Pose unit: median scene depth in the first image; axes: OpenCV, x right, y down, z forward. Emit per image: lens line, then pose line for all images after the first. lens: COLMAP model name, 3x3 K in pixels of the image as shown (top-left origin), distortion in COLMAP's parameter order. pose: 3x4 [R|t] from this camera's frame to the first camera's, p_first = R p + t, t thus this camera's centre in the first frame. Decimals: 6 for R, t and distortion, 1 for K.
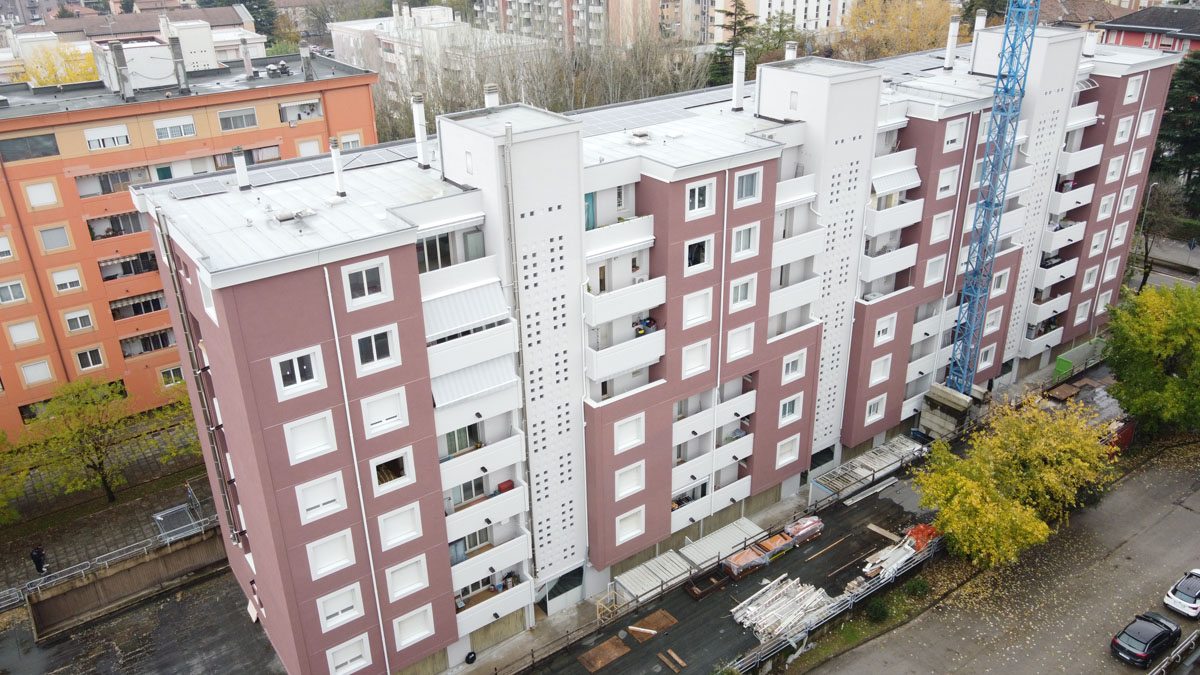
lens RADIAL K [[916.9, 0, 596.1], [0, 916.9, 339.8], [0, 0, 1]] dist [-0.003086, 0.031649]
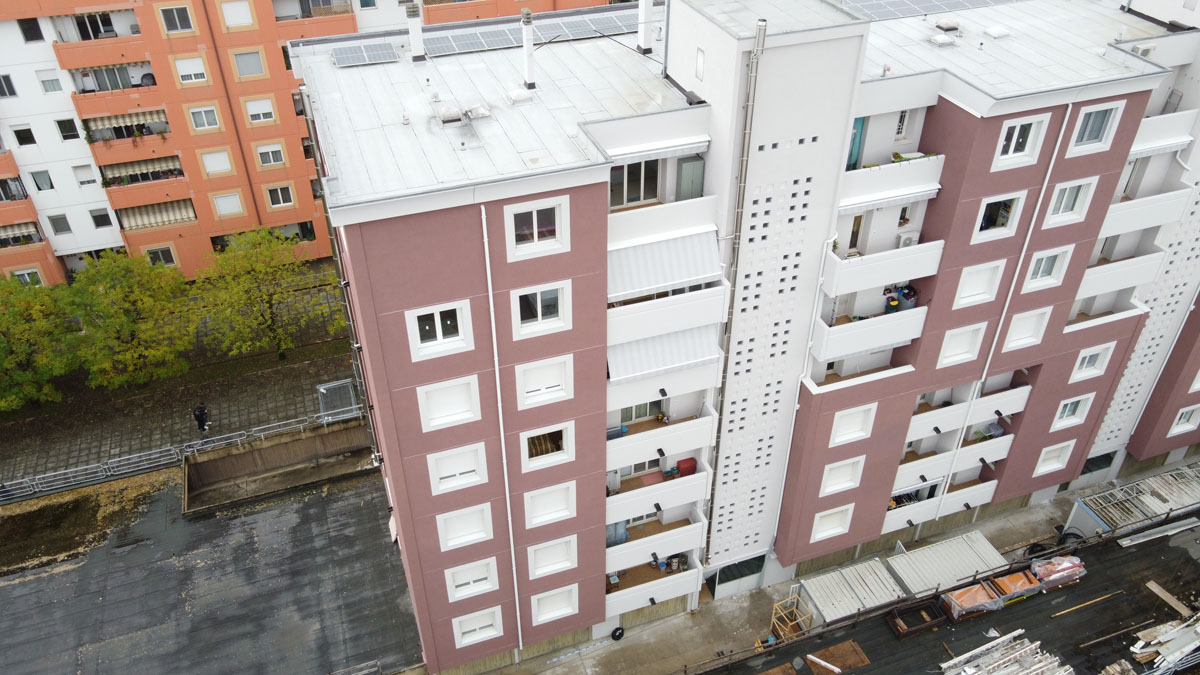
lens RADIAL K [[916.9, 0, 601.3], [0, 916.9, 336.0], [0, 0, 1]] dist [-0.003086, 0.031649]
pose [[0.962249, 0.176682, -0.207026, -0.021811], [-0.134336, 0.969854, 0.203314, -0.103342], [0.236707, -0.167828, 0.956976, 0.213797]]
